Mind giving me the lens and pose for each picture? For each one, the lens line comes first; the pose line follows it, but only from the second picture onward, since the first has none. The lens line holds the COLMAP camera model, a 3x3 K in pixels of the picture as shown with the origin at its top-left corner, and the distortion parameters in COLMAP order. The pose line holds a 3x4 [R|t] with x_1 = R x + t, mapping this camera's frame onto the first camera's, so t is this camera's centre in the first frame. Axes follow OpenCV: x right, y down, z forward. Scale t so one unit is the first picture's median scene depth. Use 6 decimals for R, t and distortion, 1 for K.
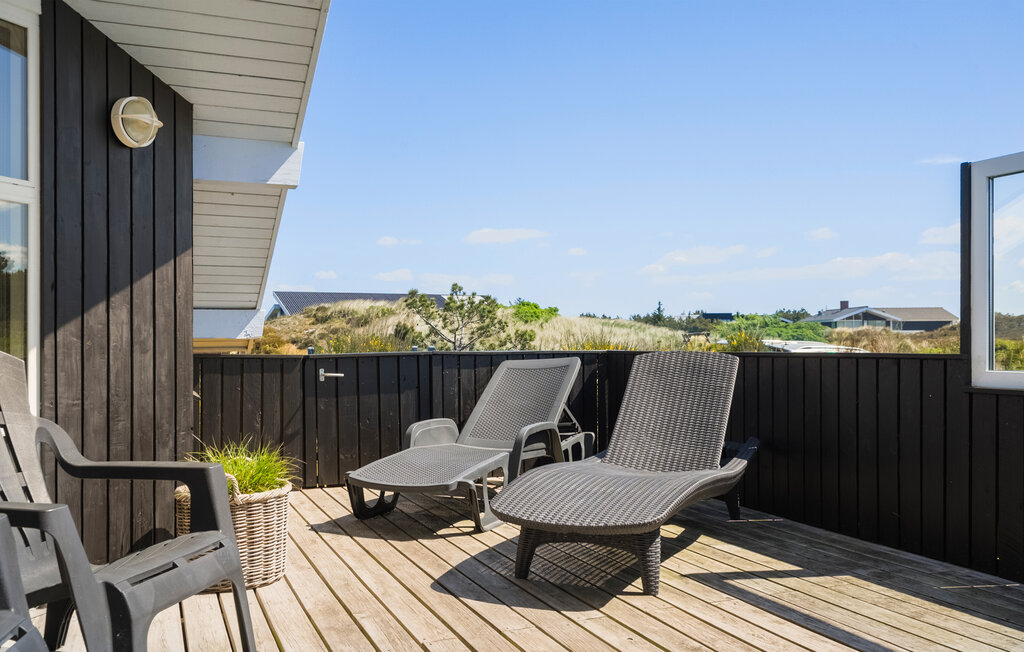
lens RADIAL K [[852.6, 0, 511.8], [0, 852.6, 327.7], [0, 0, 1]] dist [0.001801, 0.002145]
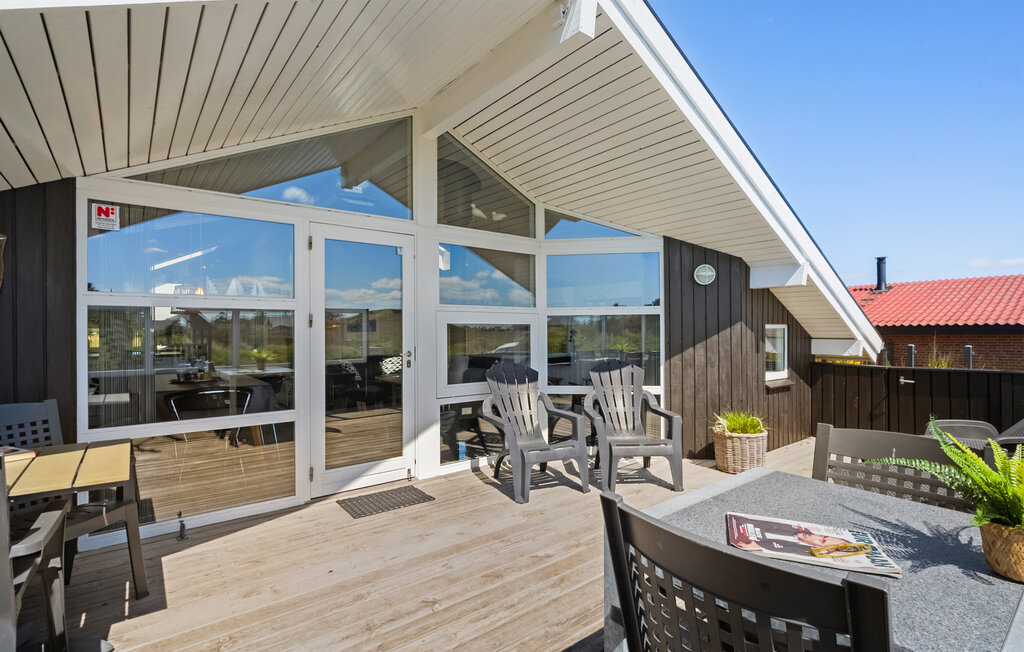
lens RADIAL K [[491.1, 0, 512.3], [0, 491.1, 327.6], [0, 0, 1]] dist [0.001204, 0.000219]
pose [[0.259141, -0.001839, -0.965838, 0.778192], [0.020666, 0.999780, 0.003641, -0.101378], [0.965618, -0.020904, 0.259122, 0.084556]]
